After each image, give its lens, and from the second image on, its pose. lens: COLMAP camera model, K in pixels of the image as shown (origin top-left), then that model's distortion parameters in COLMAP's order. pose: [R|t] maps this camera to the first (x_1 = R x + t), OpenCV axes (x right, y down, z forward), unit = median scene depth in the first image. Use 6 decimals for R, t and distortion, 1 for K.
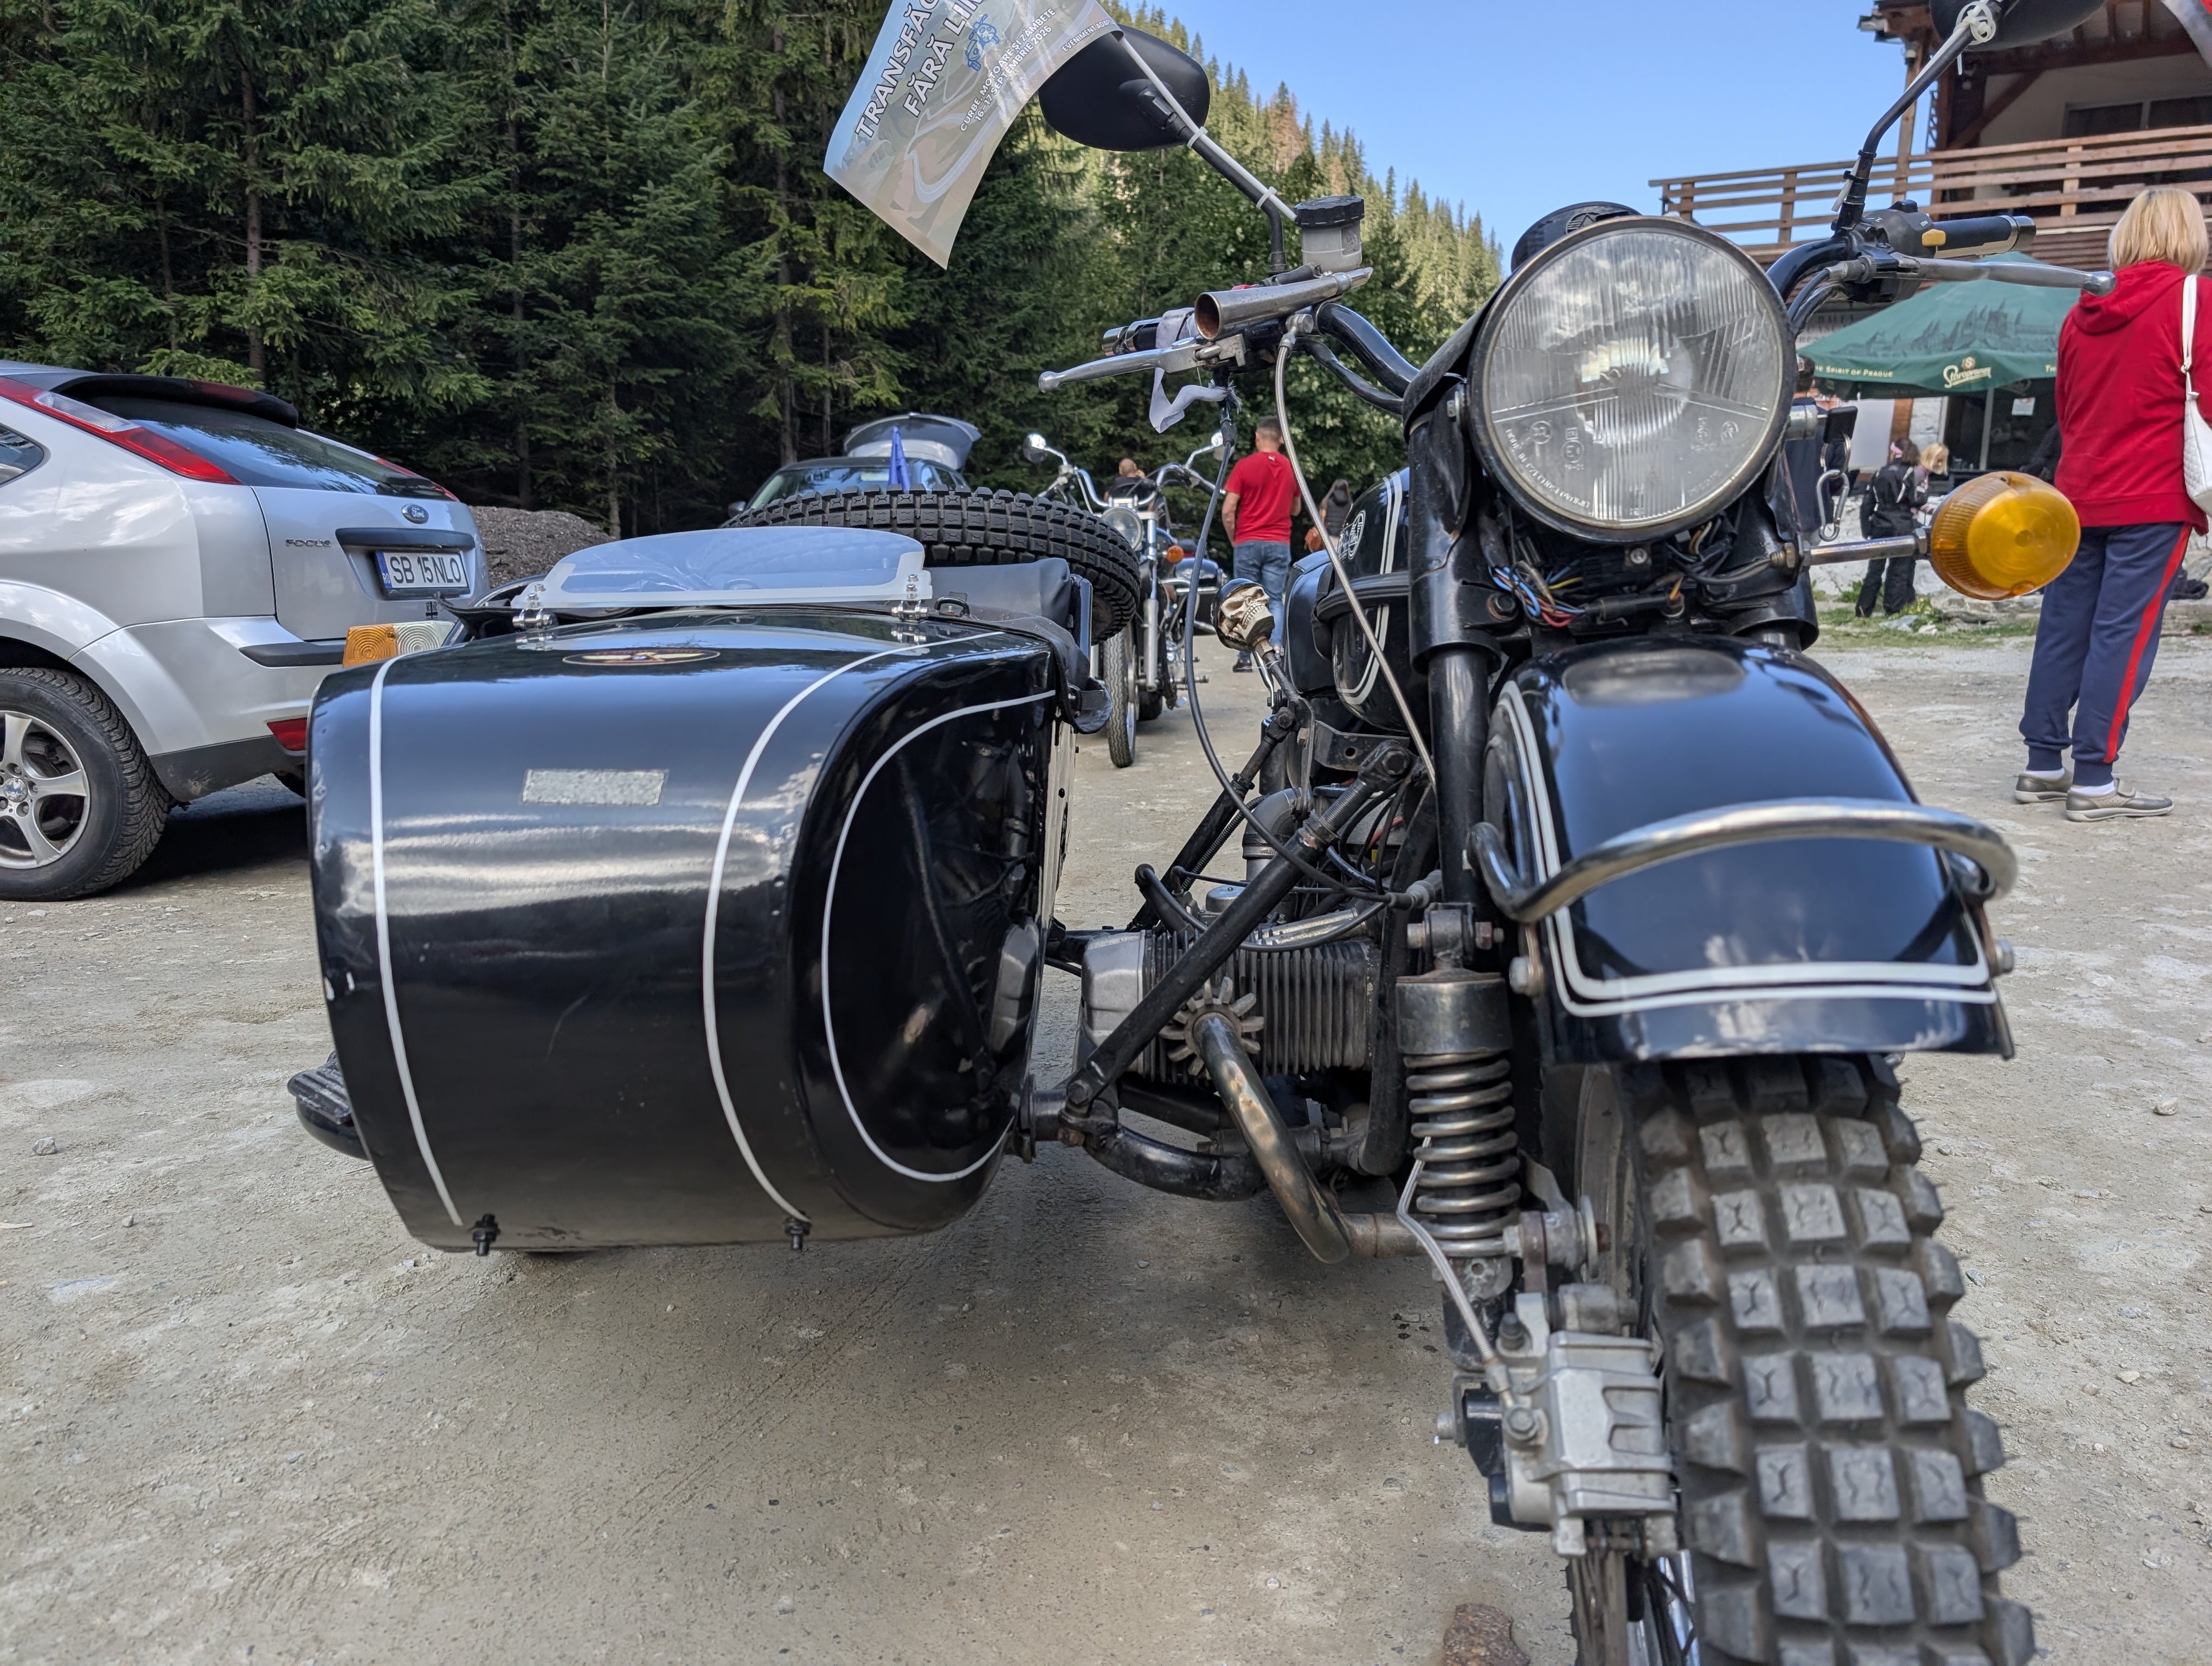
lens RADIAL K [[1527.9, 0, 1123.8], [0, 1527.9, 835.4], [0, 0, 1]] dist [0.008807, -0.004849]
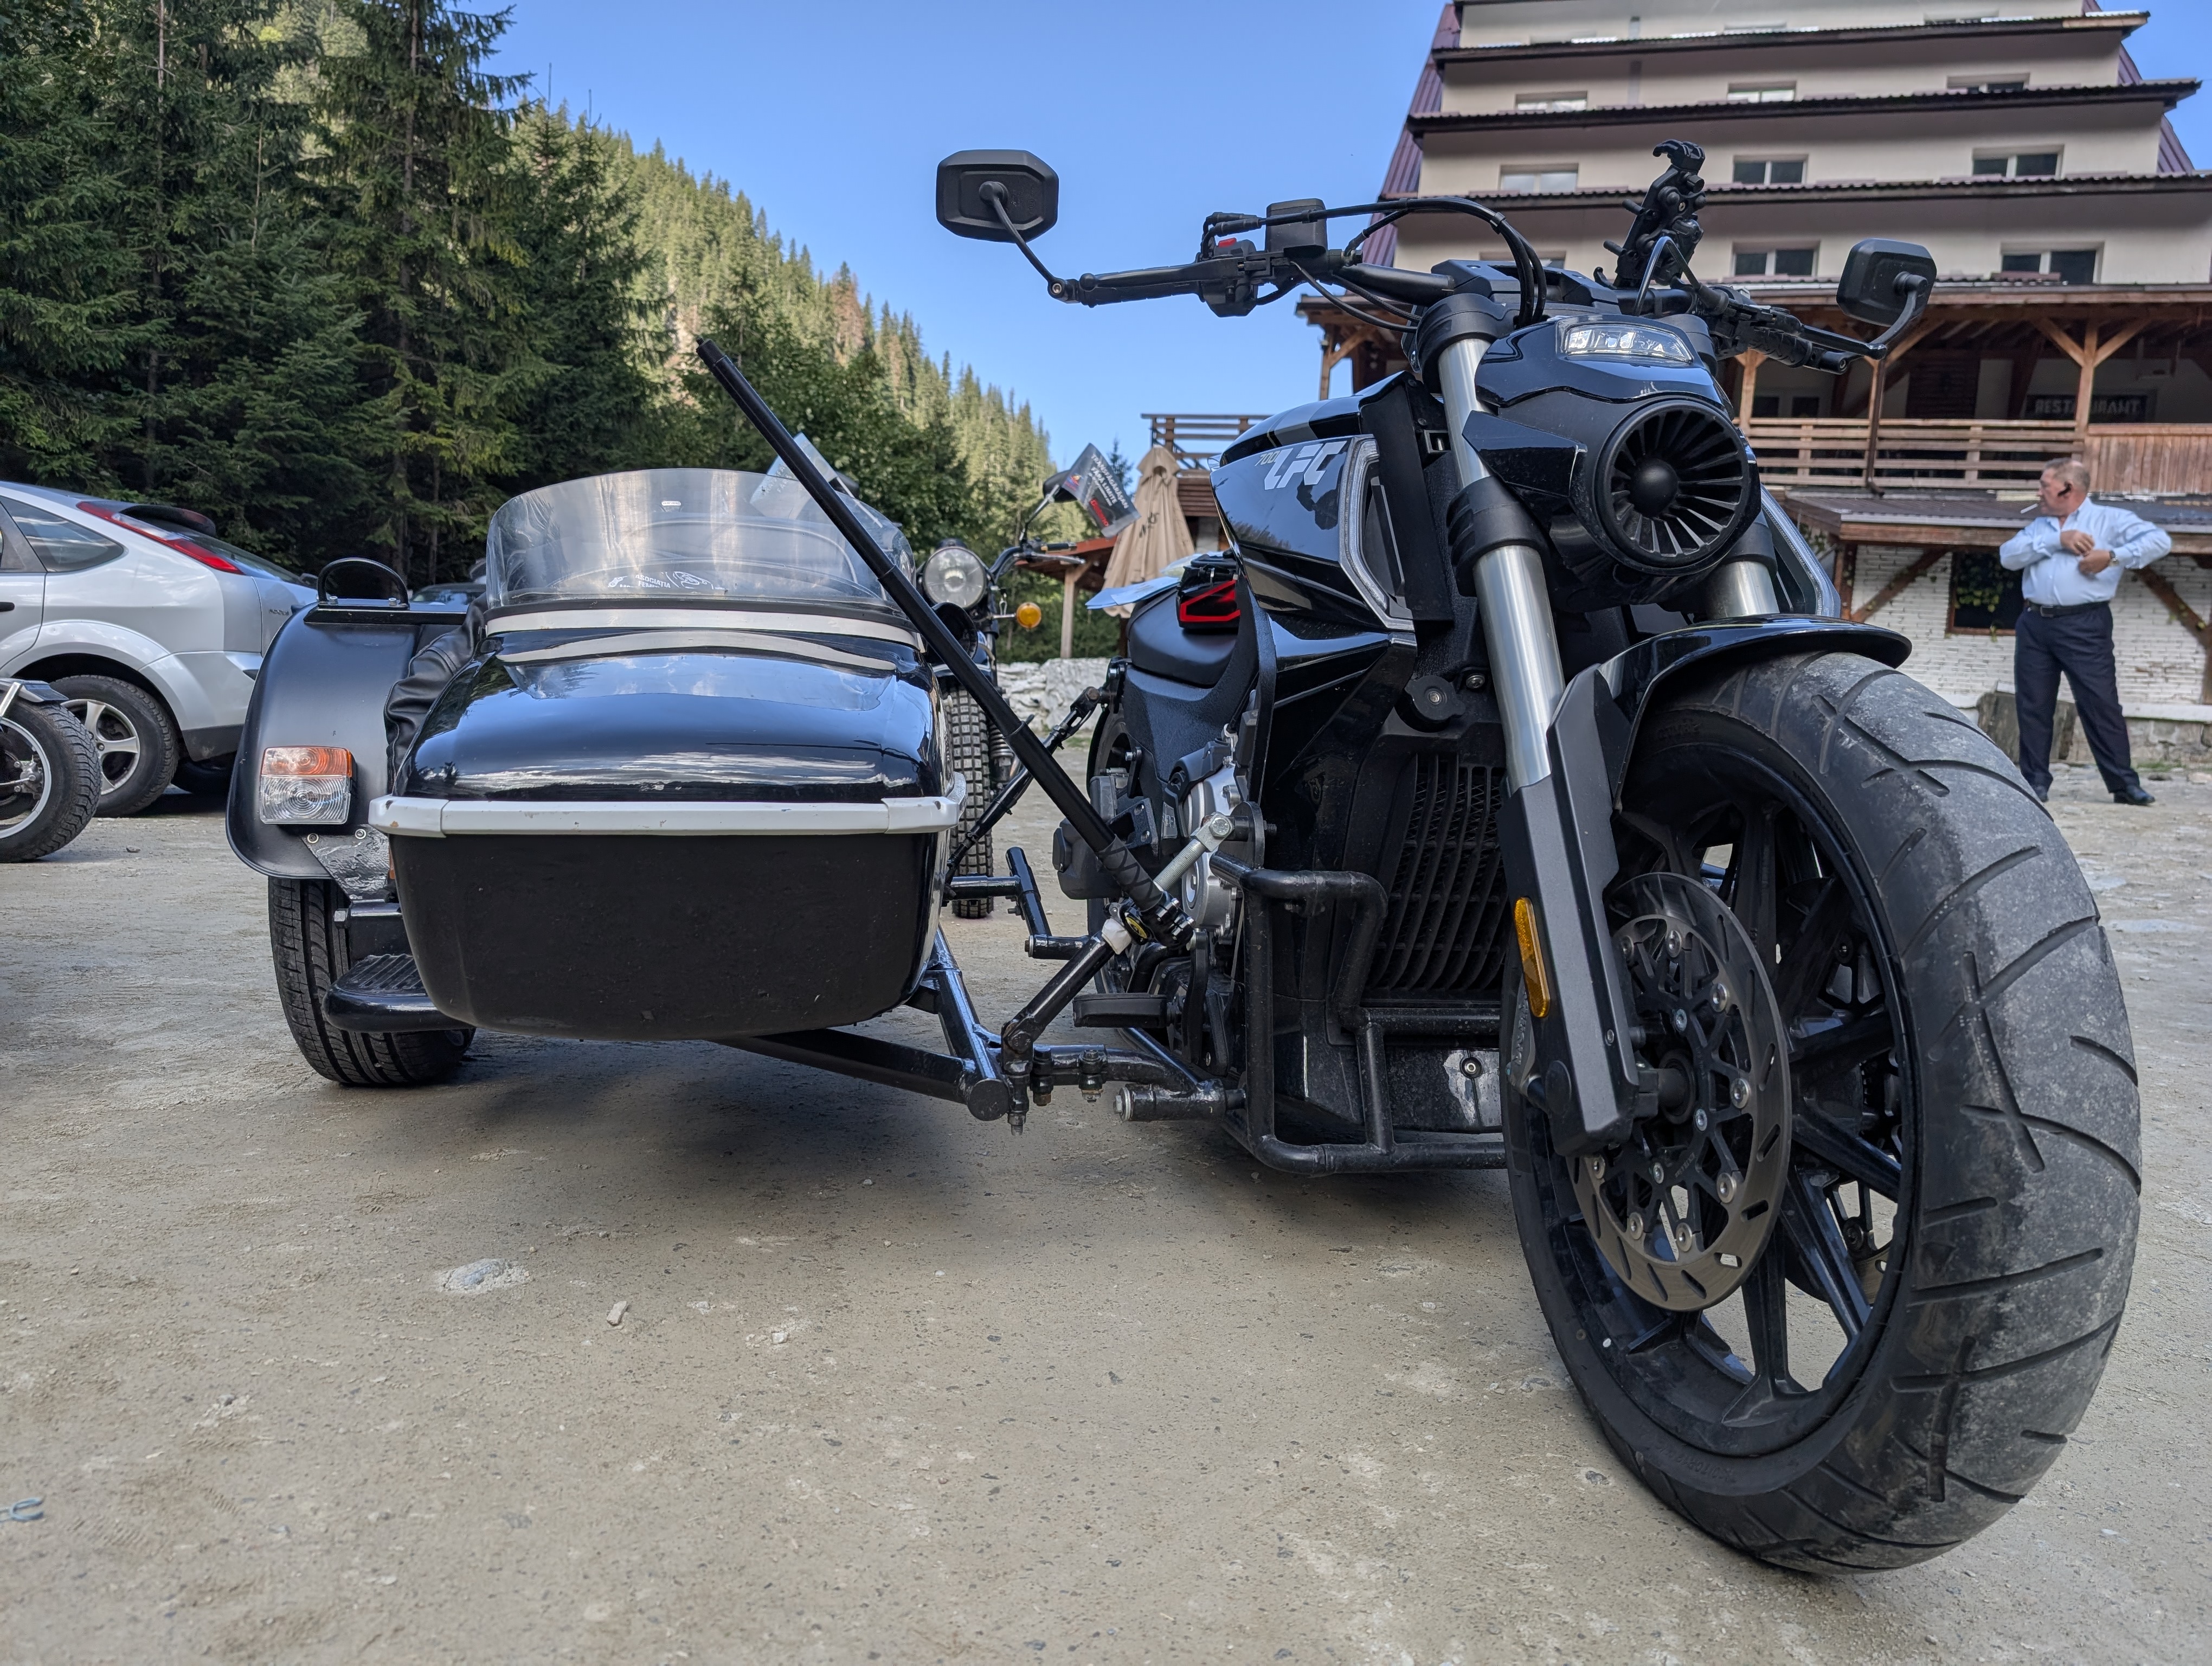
lens RADIAL K [[1527.9, 0, 1123.8], [0, 1527.9, 835.4], [0, 0, 1]] dist [0.008807, -0.004849]
pose [[0.958738, 0.019749, 0.283604, -0.029121], [0.008835, 0.995033, -0.099156, 0.056503], [-0.284154, 0.097570, 0.953801, -0.209175]]
